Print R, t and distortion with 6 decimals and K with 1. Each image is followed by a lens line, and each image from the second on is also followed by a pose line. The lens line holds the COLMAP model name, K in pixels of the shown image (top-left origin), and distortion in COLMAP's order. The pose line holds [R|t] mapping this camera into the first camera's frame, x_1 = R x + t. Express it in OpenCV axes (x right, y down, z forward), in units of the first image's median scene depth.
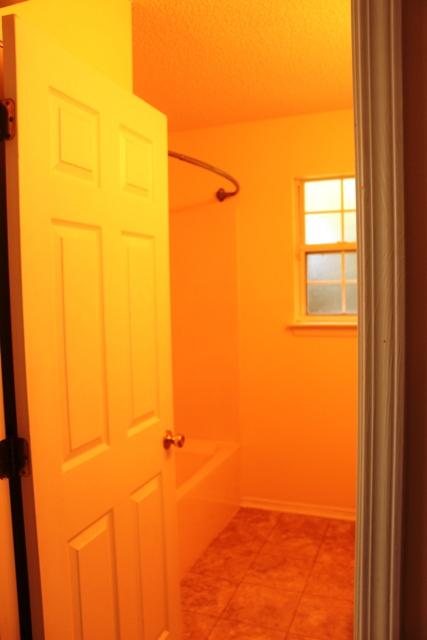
lens RADIAL K [[529.4, 0, 213.1], [0, 529.4, 322.6], [0, 0, 1]] dist [-0.143553, 0.112346]
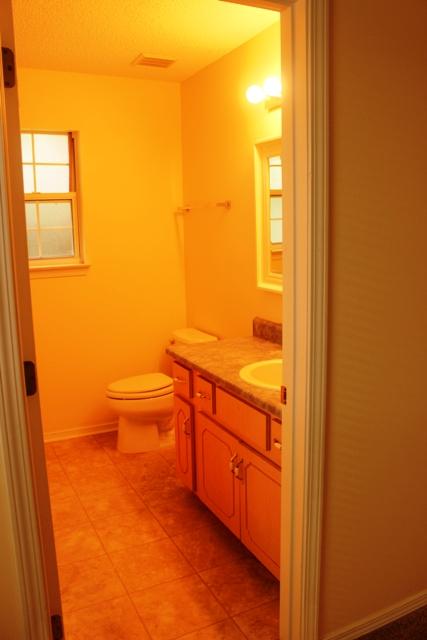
lens RADIAL K [[529.4, 0, 213.4], [0, 529.4, 317.6], [0, 0, 1]] dist [-0.143553, 0.112346]
pose [[0.678704, -0.112169, 0.725795, -0.373310], [0.055713, 0.993283, 0.101410, 0.019946], [-0.732295, -0.028392, 0.680395, -0.017348]]
